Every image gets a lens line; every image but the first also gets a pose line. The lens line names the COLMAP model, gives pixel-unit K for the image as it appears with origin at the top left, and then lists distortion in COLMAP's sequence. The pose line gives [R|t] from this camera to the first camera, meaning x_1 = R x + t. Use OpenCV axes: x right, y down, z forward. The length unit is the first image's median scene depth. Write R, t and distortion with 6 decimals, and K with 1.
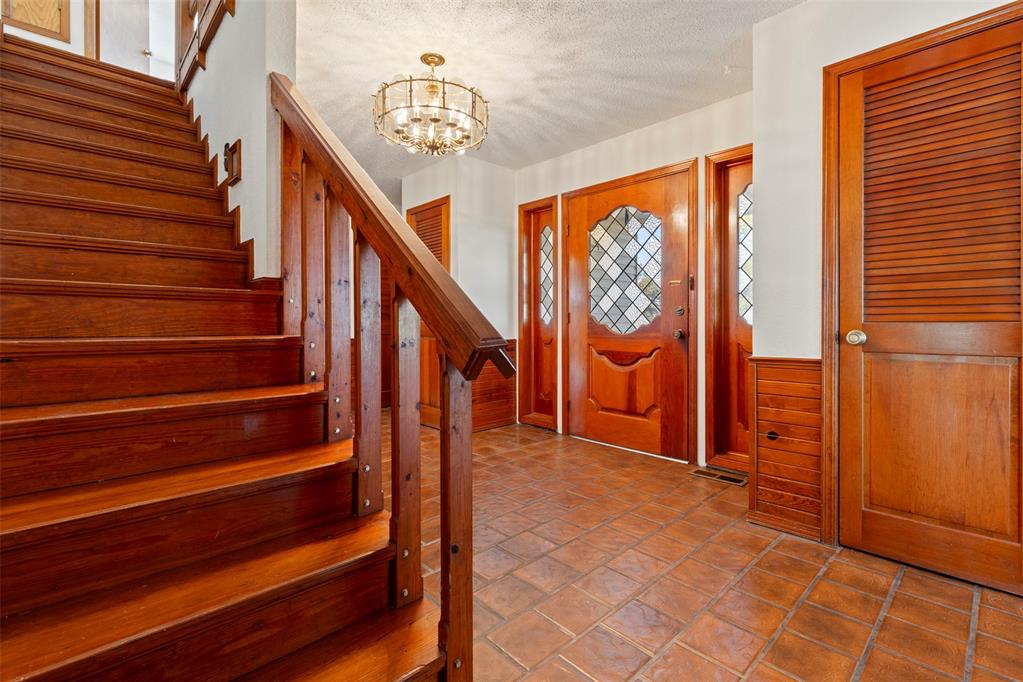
lens RADIAL K [[461.9, 0, 510.5], [0, 461.9, 333.7], [0, 0, 1]] dist [0.004221, -0.000507]
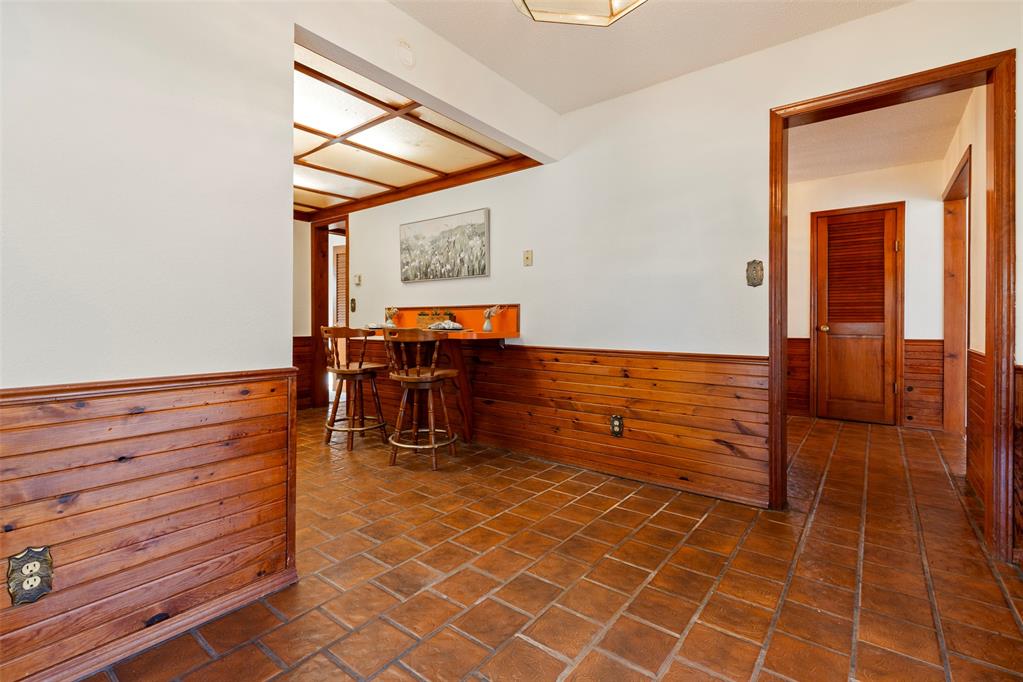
lens RADIAL K [[461.9, 0, 512.2], [0, 461.9, 332.6], [0, 0, 1]] dist [0.004221, -0.000507]
pose [[0.987240, -0.001294, 0.159232, -1.228010], [0.000588, 0.999990, 0.004478, 0.017274], [-0.159236, -0.004327, 0.987231, -1.103423]]
